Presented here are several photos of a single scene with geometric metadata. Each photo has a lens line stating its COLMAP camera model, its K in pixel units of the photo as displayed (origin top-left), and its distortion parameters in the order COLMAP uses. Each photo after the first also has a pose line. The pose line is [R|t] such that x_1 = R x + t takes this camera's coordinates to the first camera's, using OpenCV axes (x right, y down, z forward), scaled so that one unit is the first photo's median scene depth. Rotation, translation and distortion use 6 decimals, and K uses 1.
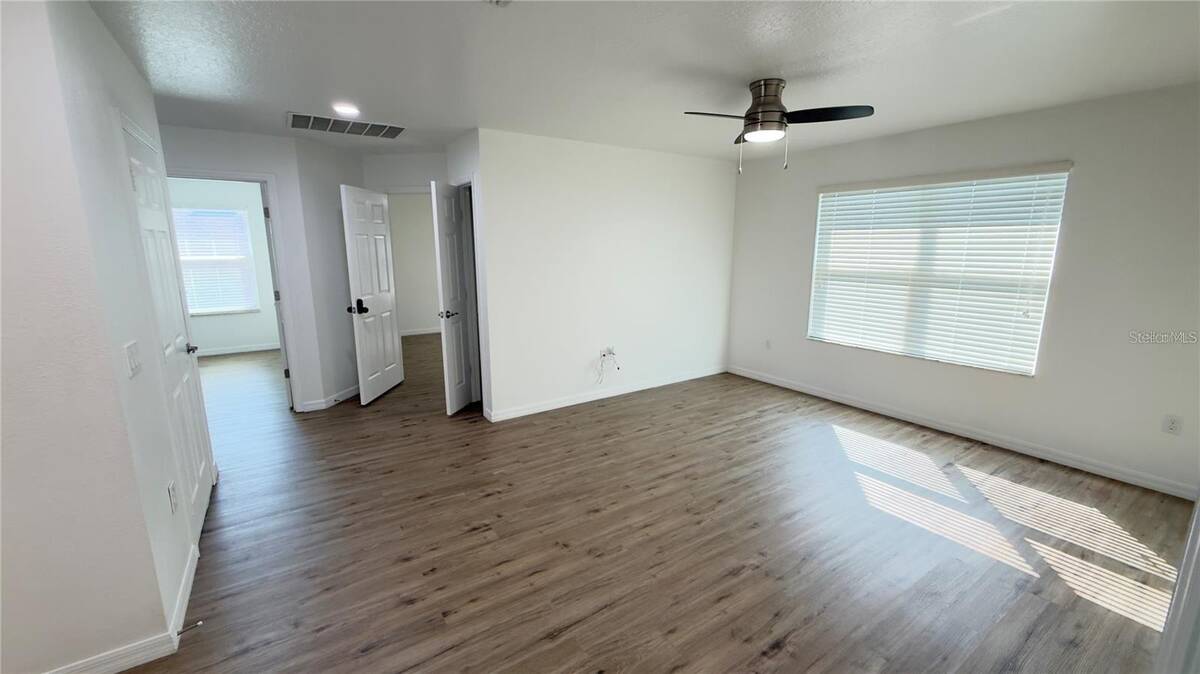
lens RADIAL K [[484.1, 0, 593.1], [0, 484.1, 336.7], [0, 0, 1]] dist [-0.000344, 0.000147]
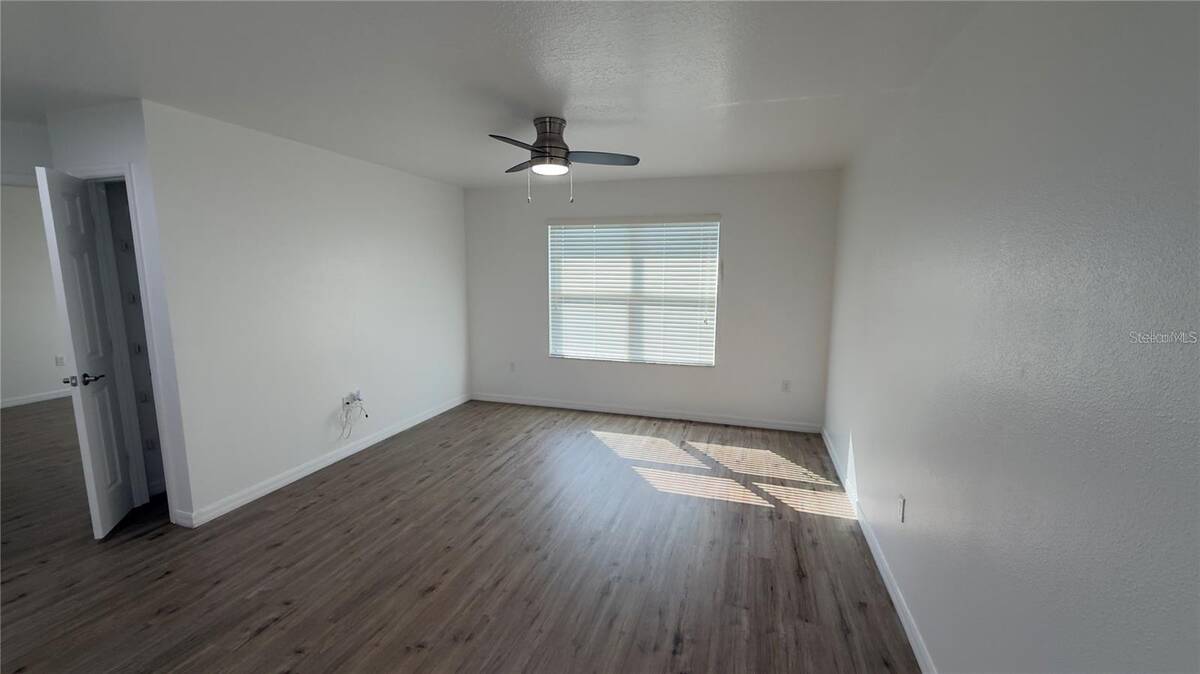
lens RADIAL K [[484.1, 0, 596.4], [0, 484.1, 336.5], [0, 0, 1]] dist [-0.000344, 0.000147]
pose [[0.779473, -0.080528, 0.621239, -0.207624], [0.112245, 0.993608, -0.012039, -0.023686], [-0.616298, 0.079115, 0.783529, 0.114535]]
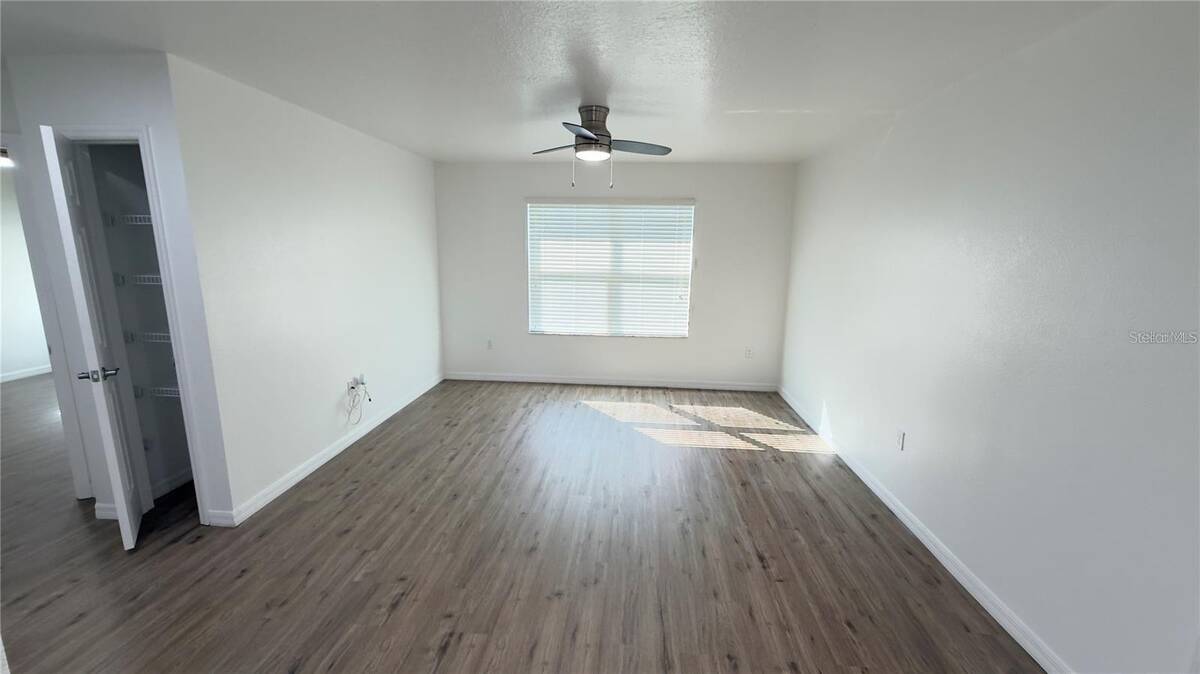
lens RADIAL K [[484.1, 0, 594.9], [0, 484.1, 337.1], [0, 0, 1]] dist [-0.000344, 0.000147]
pose [[0.615380, -0.136323, 0.776353, -0.465762], [0.131843, 0.988857, 0.069130, -0.063343], [-0.777126, 0.059815, 0.626496, 0.264092]]
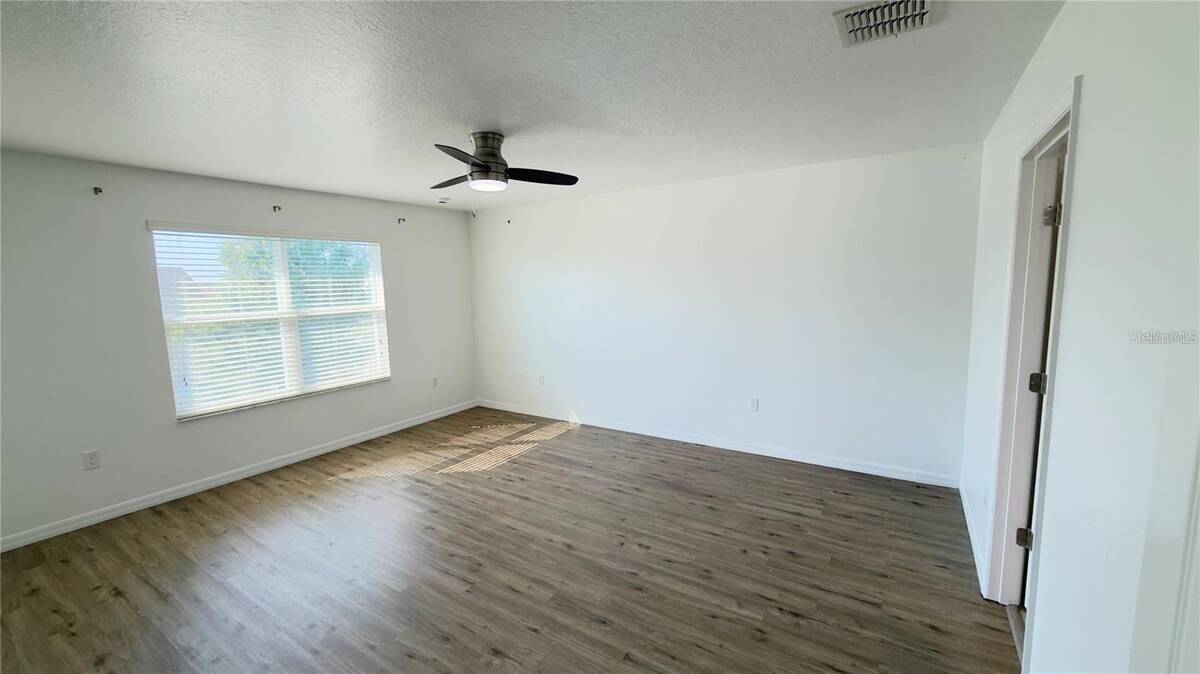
lens RADIAL K [[484.1, 0, 606.5], [0, 484.1, 345.4], [0, 0, 1]] dist [-0.000344, 0.000147]
pose [[-0.384965, -0.110140, 0.916336, -0.661009], [0.206119, 0.957517, 0.201683, -0.181340], [-0.899620, 0.266515, -0.345909, 1.022955]]
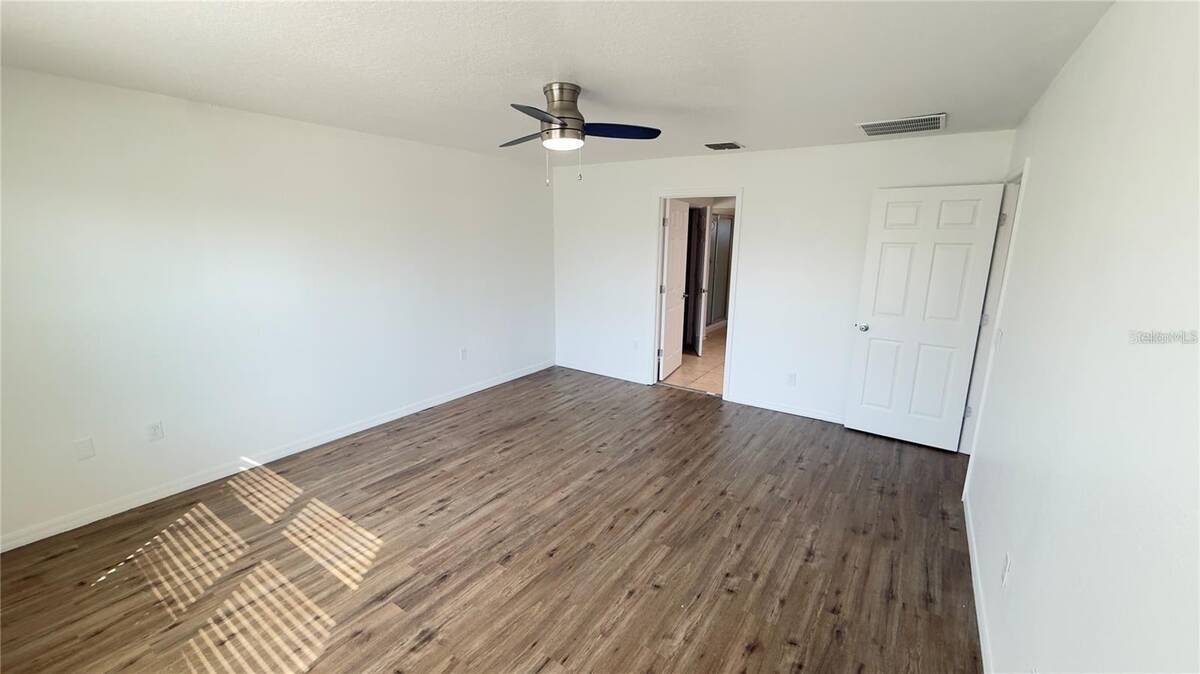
lens RADIAL K [[484.1, 0, 602.3], [0, 484.1, 336.6], [0, 0, 1]] dist [-0.000344, 0.000147]
pose [[-0.929860, 0.072446, -0.360710, 0.532108], [-0.077486, 0.919868, 0.384499, -0.344177], [0.359661, 0.385480, -0.849735, 1.681104]]
